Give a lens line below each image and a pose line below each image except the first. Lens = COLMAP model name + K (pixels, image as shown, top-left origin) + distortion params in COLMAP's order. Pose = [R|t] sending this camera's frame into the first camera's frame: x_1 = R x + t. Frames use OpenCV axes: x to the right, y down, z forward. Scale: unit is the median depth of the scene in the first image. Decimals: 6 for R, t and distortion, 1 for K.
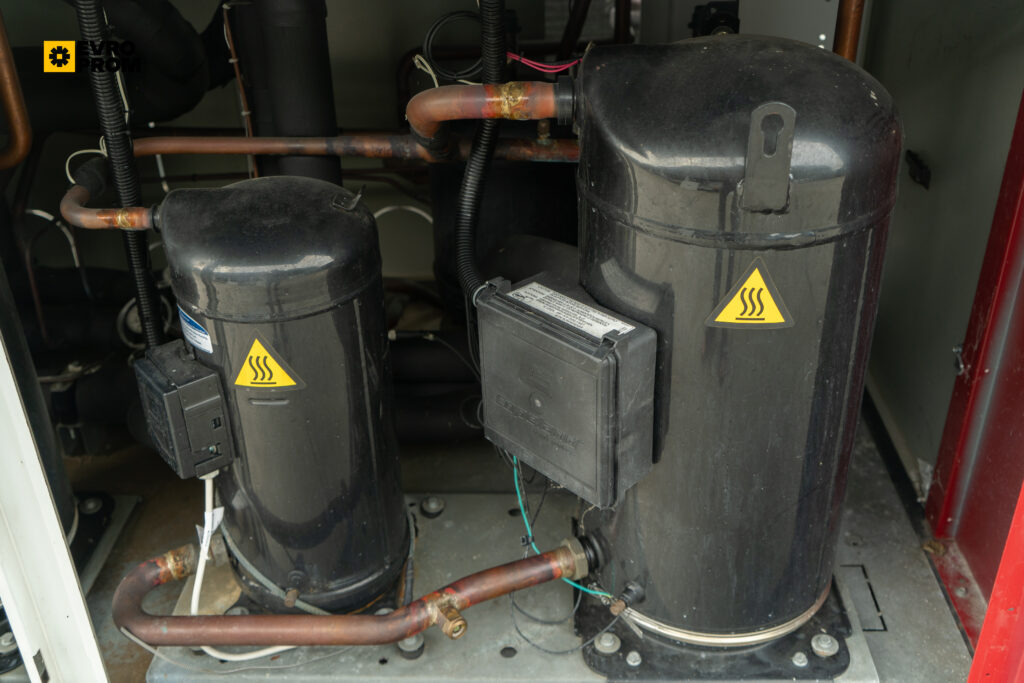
lens RADIAL K [[1029.9, 0, 513.0], [0, 1029.9, 336.1], [0, 0, 1]] dist [0.008387, 0.000000]
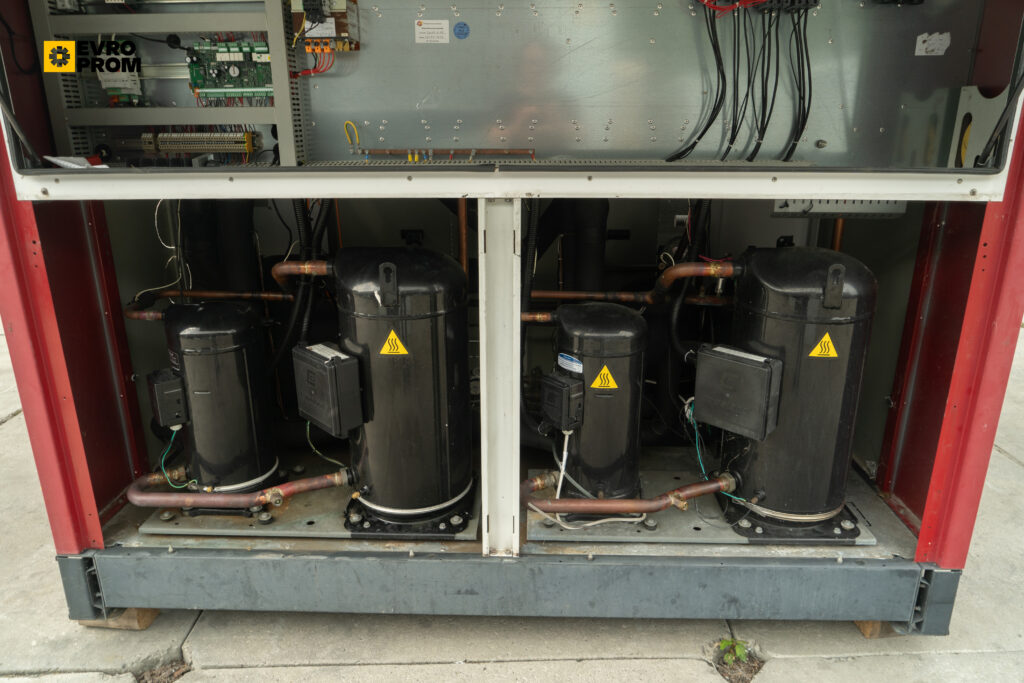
lens RADIAL K [[680.5, 0, 517.2], [0, 680.5, 333.6], [0, 0, 1]] dist [-0.018725, 0.006212]
pose [[0.999566, 0.024852, 0.015829, -0.431060], [-0.020517, 0.972631, -0.231447, 0.265729], [-0.021148, 0.231022, 0.972719, -0.456468]]
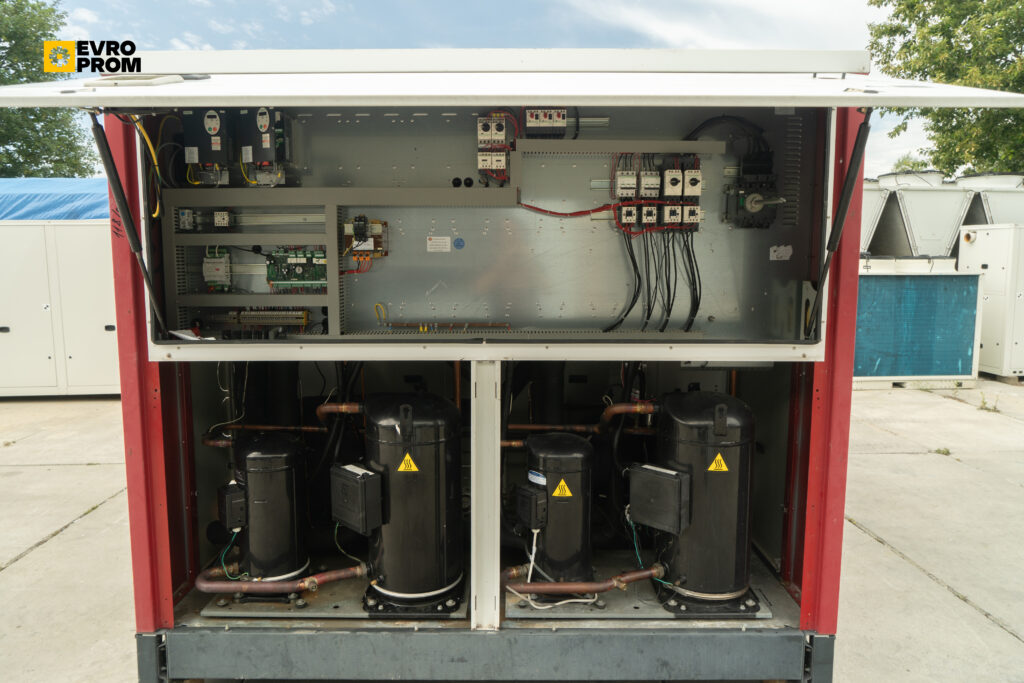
lens RADIAL K [[680.5, 0, 515.3], [0, 680.5, 336.6], [0, 0, 1]] dist [-0.018725, 0.006212]
pose [[0.998886, 0.027112, 0.038625, -0.442145], [-0.008756, 0.910761, -0.412841, 0.425651], [-0.046372, 0.412042, 0.909984, -0.974674]]
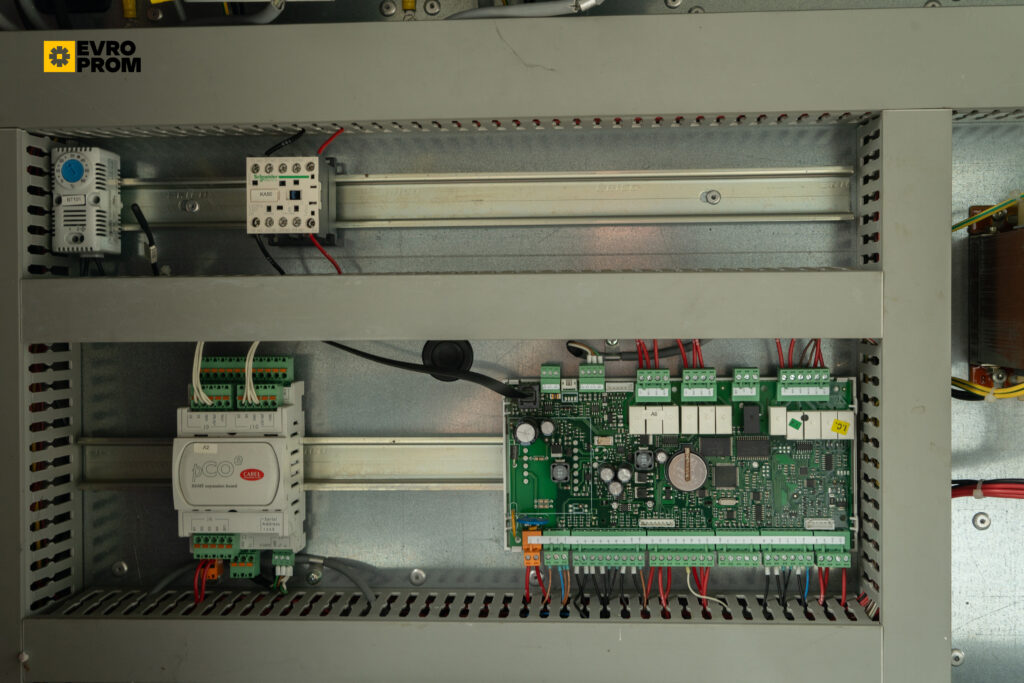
lens RADIAL K [[1308.0, 0, 511.2], [0, 1308.0, 339.0], [0, 0, 1]] dist [-0.022550, 0.000000]
pose [[0.999260, 0.025272, -0.028982, -1.077329], [-0.036345, 0.866835, -0.497269, -0.279267], [0.012555, 0.497955, 0.867112, 0.144834]]
